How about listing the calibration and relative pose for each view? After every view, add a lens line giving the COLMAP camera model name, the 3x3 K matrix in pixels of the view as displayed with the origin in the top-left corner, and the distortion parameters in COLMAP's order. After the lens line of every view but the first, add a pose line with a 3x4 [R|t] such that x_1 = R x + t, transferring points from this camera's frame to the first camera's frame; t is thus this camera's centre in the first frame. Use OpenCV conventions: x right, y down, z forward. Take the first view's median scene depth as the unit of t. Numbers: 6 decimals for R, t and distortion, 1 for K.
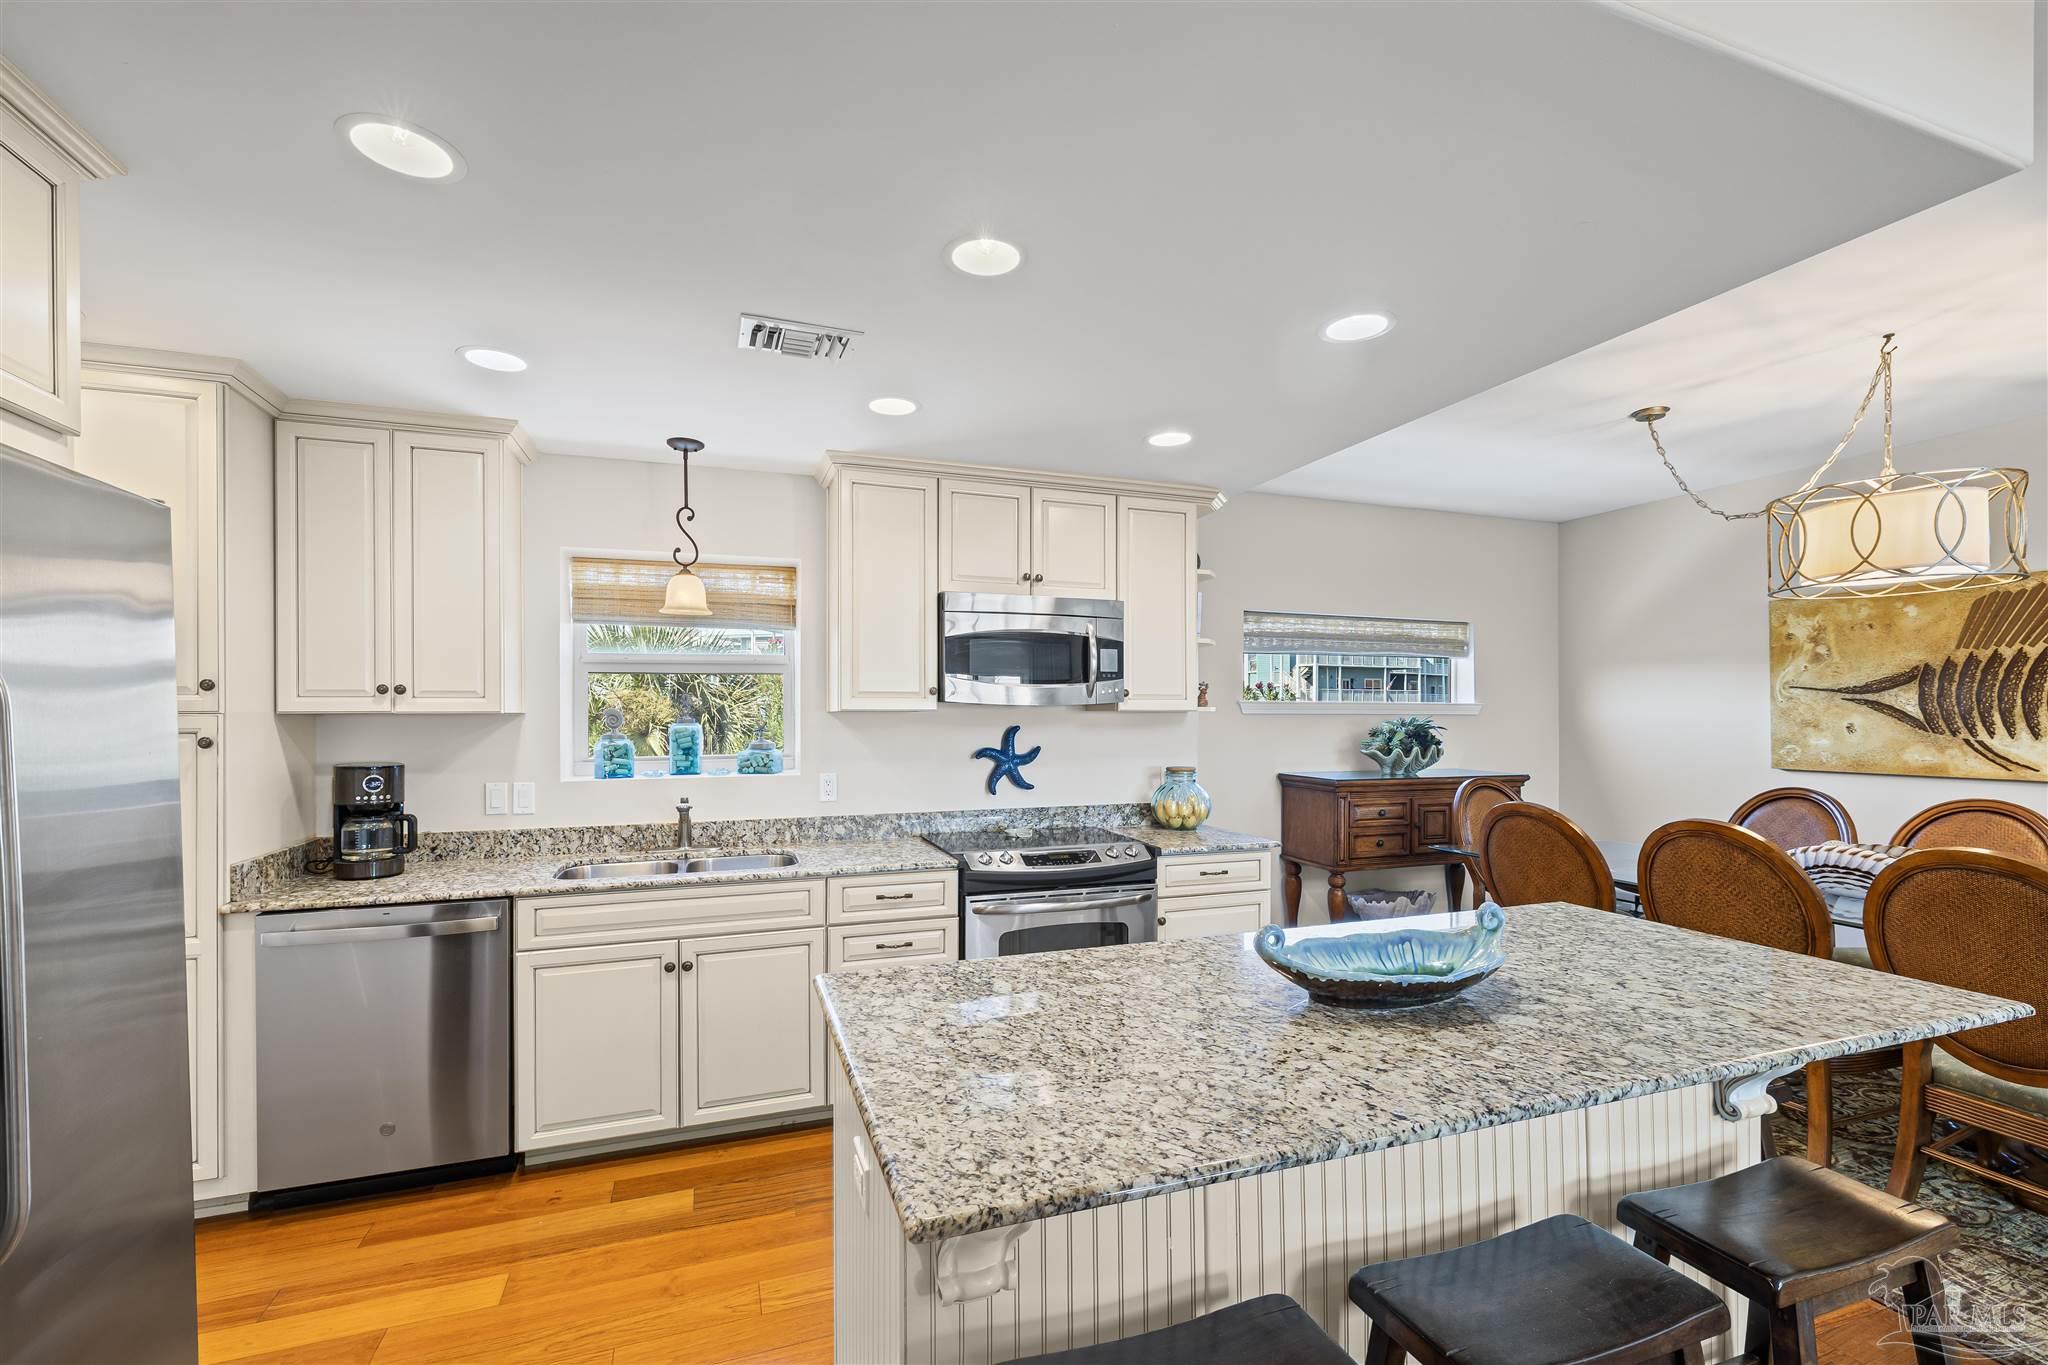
lens RADIAL K [[864.7, 0, 995.4], [0, 864.7, 712.1], [0, 0, 1]] dist [0.000432, 0.000837]
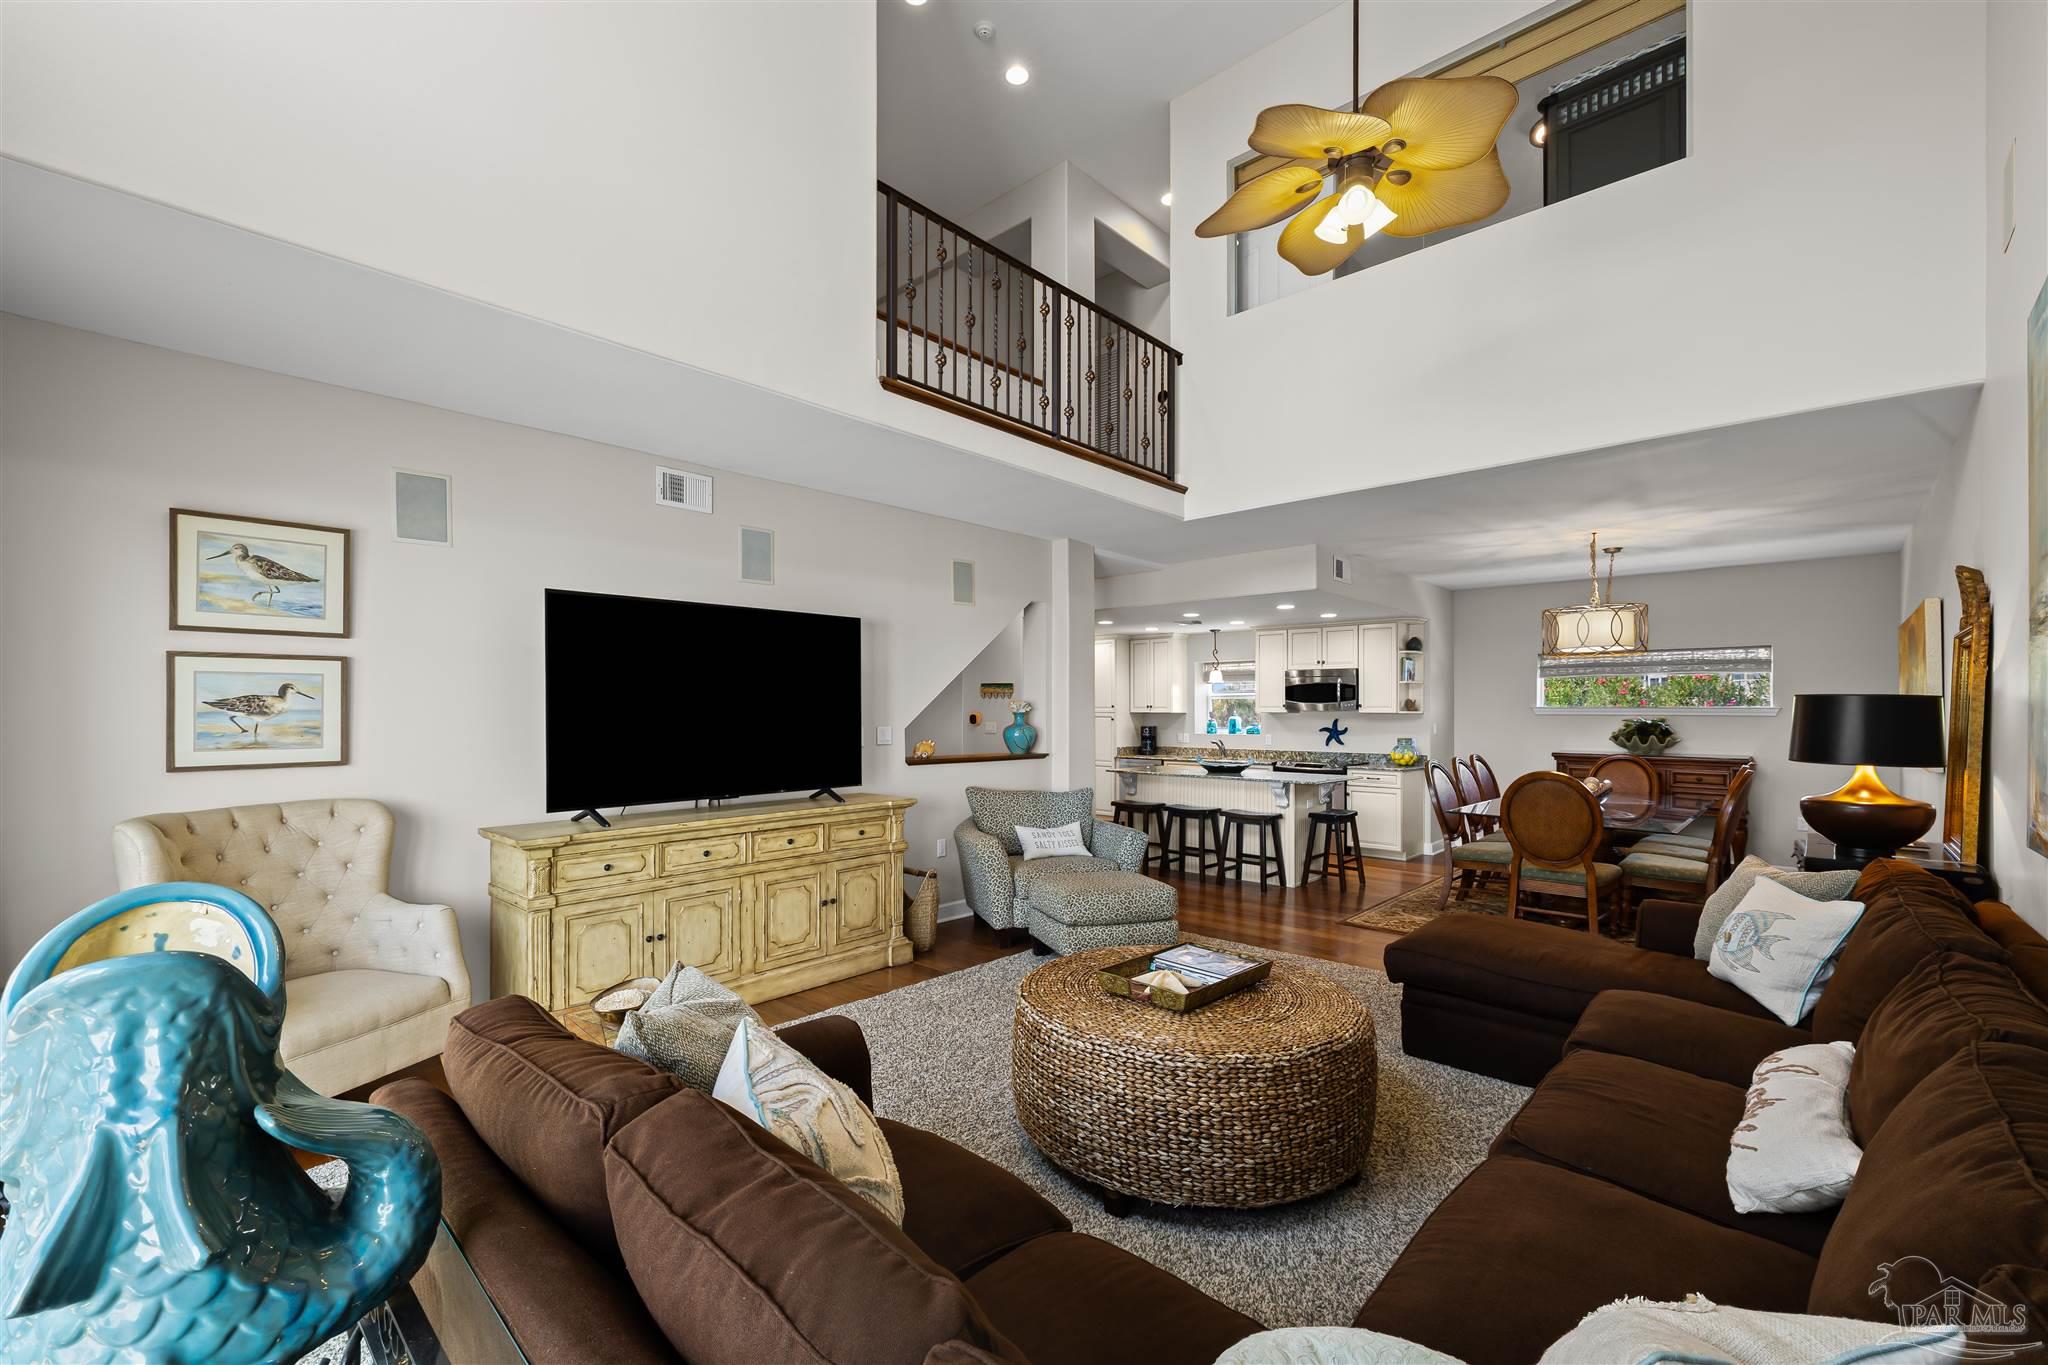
lens RADIAL K [[829.0, 0, 1030.9], [0, 829.0, 722.1], [0, 0, 1]] dist [0.000328, -0.000004]
pose [[0.459544, 0.013789, -0.888048, 1.724561], [-0.000547, 0.999884, 0.015243, -0.010797], [0.888155, -0.006519, 0.459498, -0.865646]]
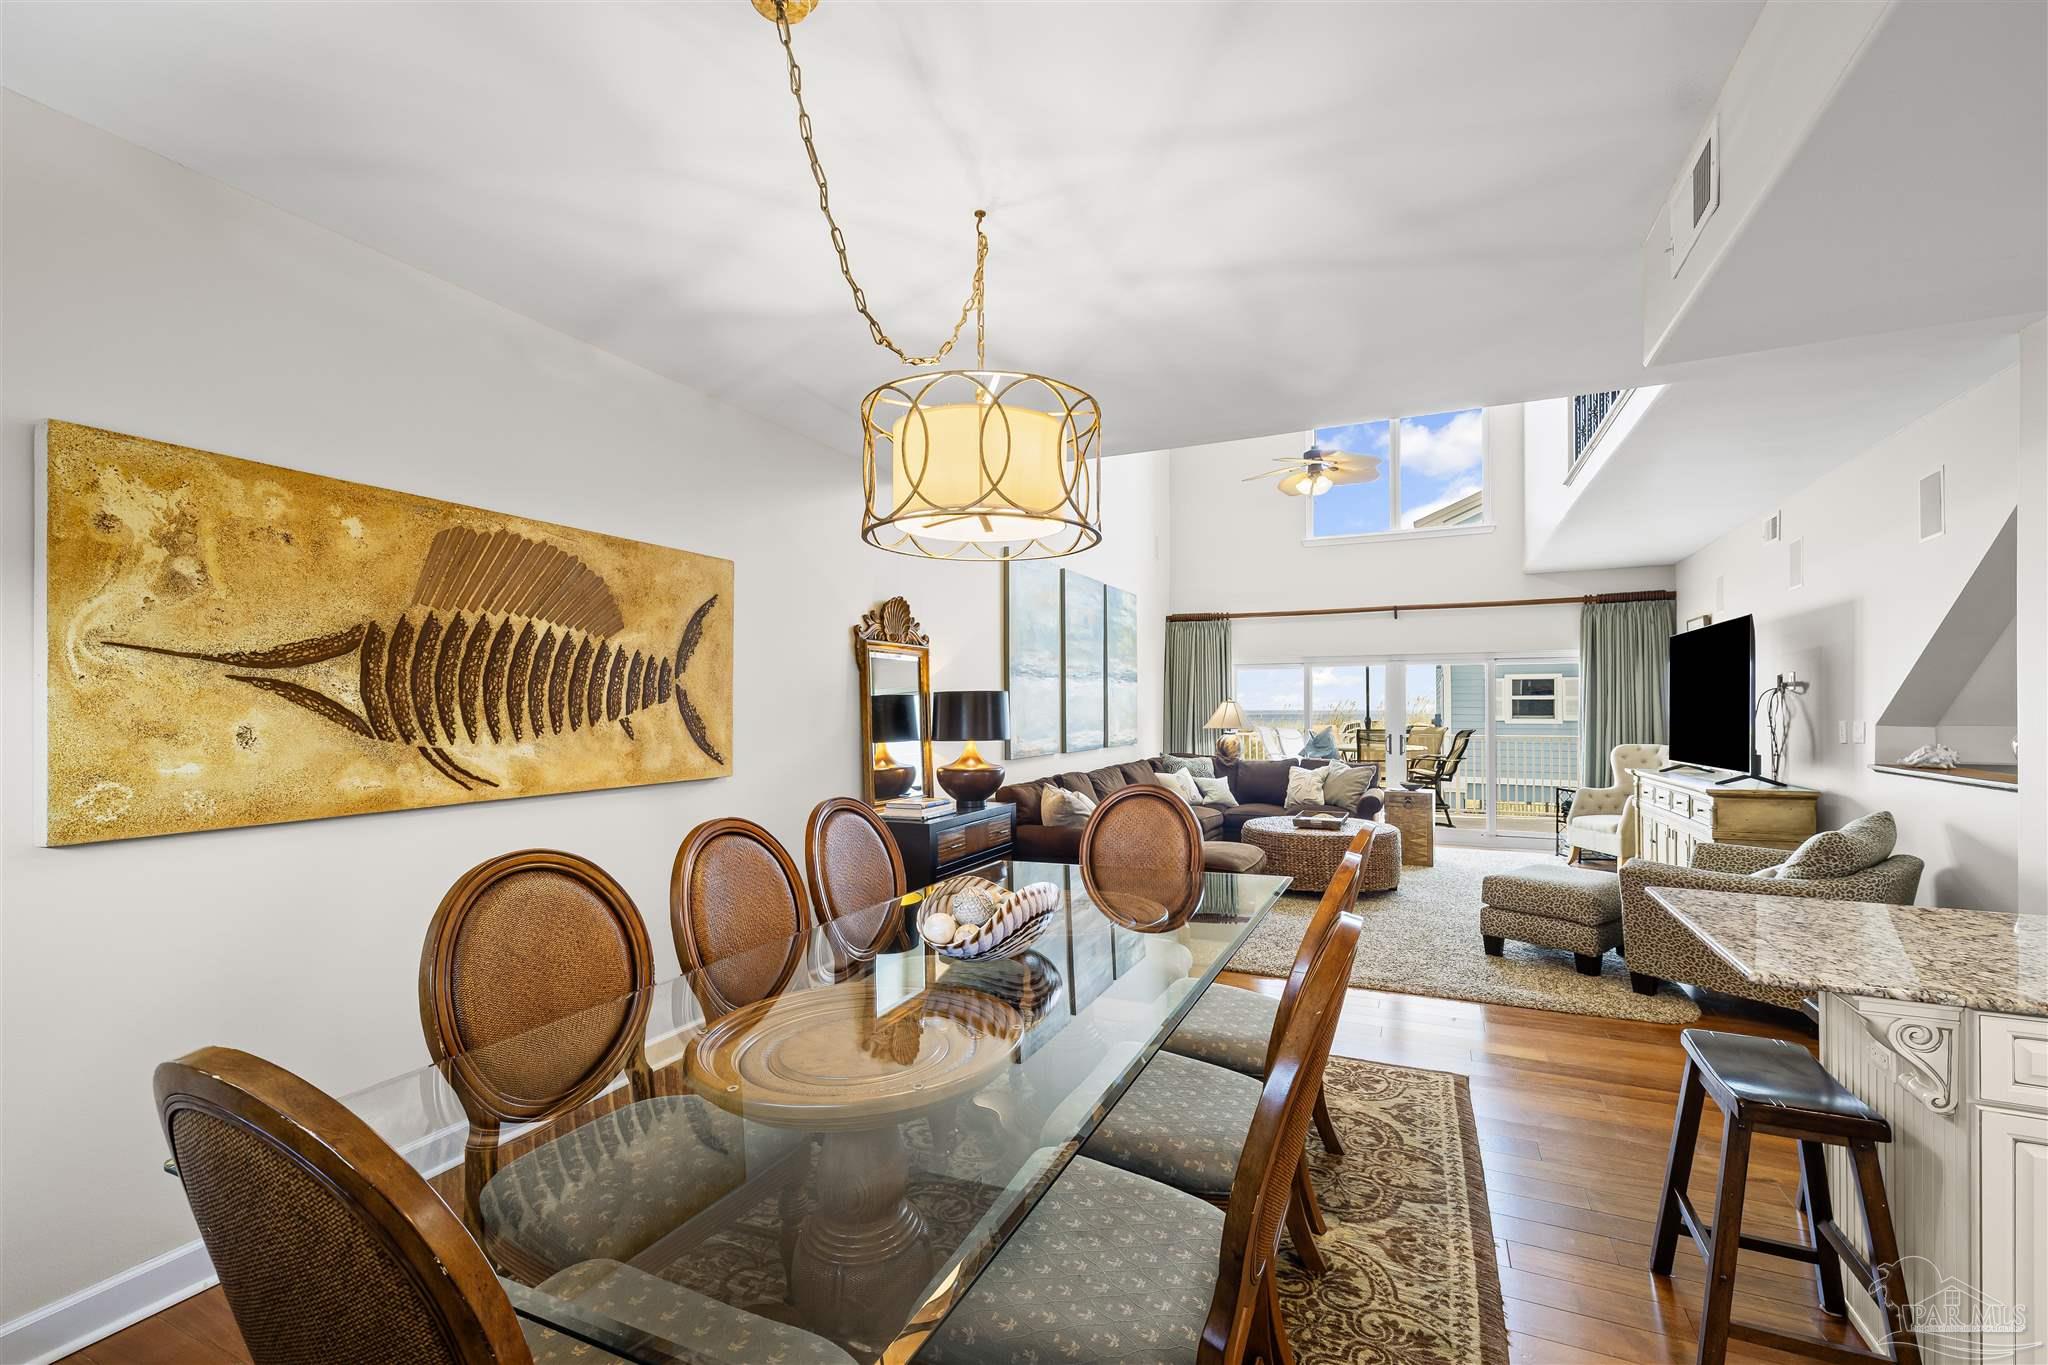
lens RADIAL K [[864.7, 0, 1008.7], [0, 864.7, 696.9], [0, 0, 1]] dist [0.000432, 0.000837]
pose [[-0.720429, 0.008893, 0.693472, 0.398460], [-0.001284, 0.999899, -0.014157, 0.002795], [-0.693528, -0.011089, -0.720345, 1.254707]]
